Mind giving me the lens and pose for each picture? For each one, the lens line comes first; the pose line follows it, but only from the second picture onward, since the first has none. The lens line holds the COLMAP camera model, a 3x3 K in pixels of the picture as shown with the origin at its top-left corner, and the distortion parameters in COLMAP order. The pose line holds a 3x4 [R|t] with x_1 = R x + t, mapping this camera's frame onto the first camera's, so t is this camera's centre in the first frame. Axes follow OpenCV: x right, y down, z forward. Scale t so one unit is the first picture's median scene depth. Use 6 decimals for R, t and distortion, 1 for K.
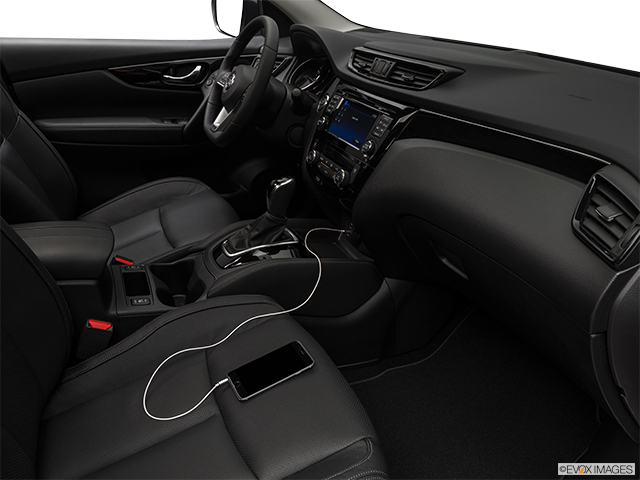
lens RADIAL K [[483.6, 0, 320.4], [0, 483.6, 236.9], [0, 0, 1]] dist [-0.095202, 0.047724]
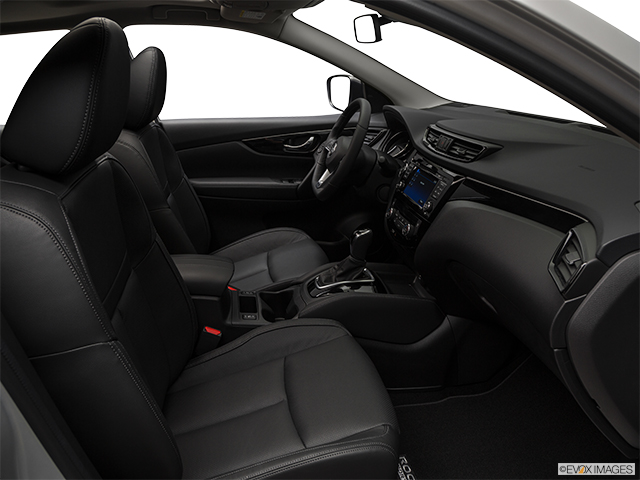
lens RADIAL K [[483.6, 0, 326.9], [0, 483.6, 242.9], [0, 0, 1]] dist [-0.095202, 0.047724]
pose [[0.969827, 0.032924, -0.241563, 0.135631], [-0.056408, 0.994256, -0.090956, 0.034611], [0.237180, 0.101837, 0.966113, -0.244360]]
